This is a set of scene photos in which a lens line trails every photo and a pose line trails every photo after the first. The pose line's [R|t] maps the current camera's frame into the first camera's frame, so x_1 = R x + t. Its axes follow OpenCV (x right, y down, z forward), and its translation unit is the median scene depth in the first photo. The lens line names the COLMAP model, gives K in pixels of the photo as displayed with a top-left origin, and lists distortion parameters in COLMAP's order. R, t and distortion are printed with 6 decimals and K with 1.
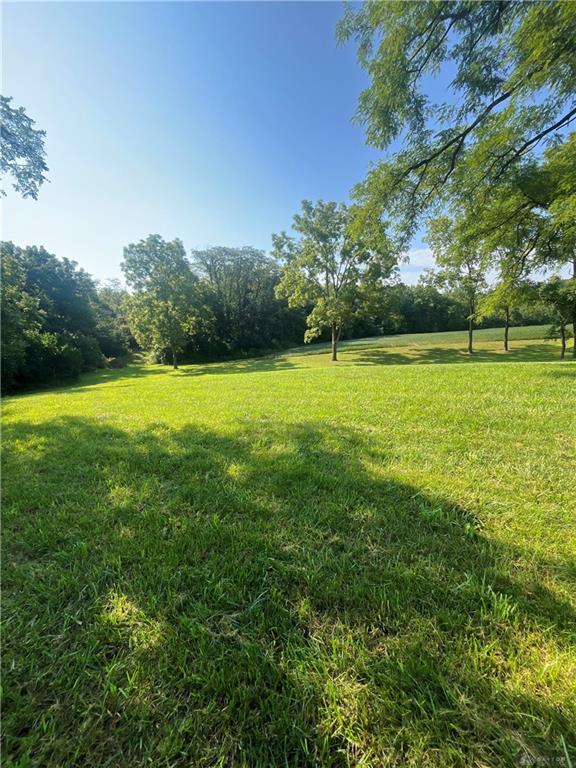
lens RADIAL K [[310.4, 0, 288.0], [0, 310.4, 384.0], [0, 0, 1]] dist [0.000021, 0.000139]
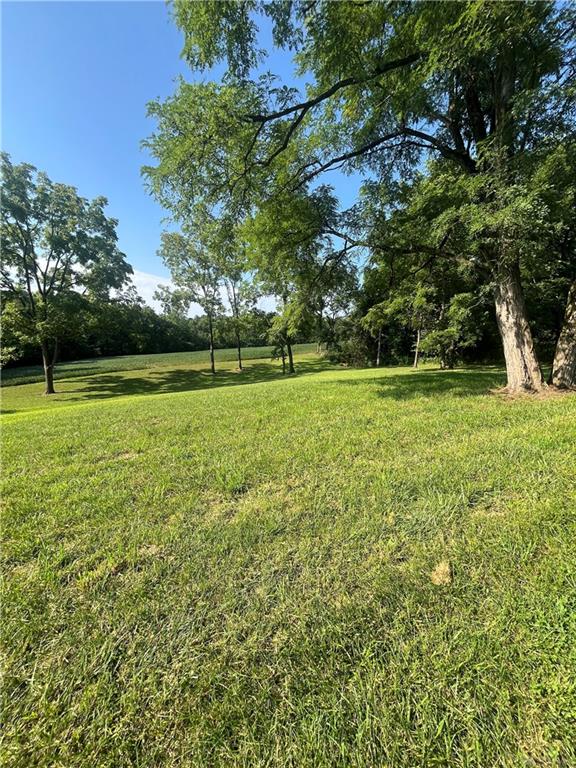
lens RADIAL K [[310.7, 0, 288.0], [0, 310.7, 384.0], [0, 0, 1]] dist [-0.001171, 0.000008]
pose [[0.651360, -0.074625, 0.755090, -0.028295], [0.125479, 0.992044, -0.010199, -0.020612], [-0.748321, 0.101391, 0.655542, 0.129410]]
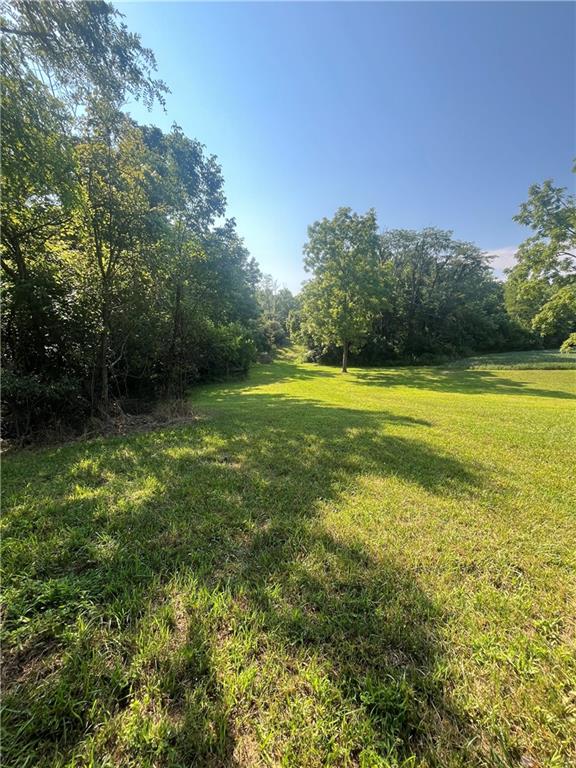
lens RADIAL K [[310.4, 0, 288.0], [0, 310.4, 384.0], [0, 0, 1]] dist [0.000021, 0.000139]
pose [[0.927030, 0.108033, -0.359089, -0.212981], [-0.109337, 0.993864, 0.016739, -0.015503], [0.358694, 0.023744, 0.933153, 0.180669]]
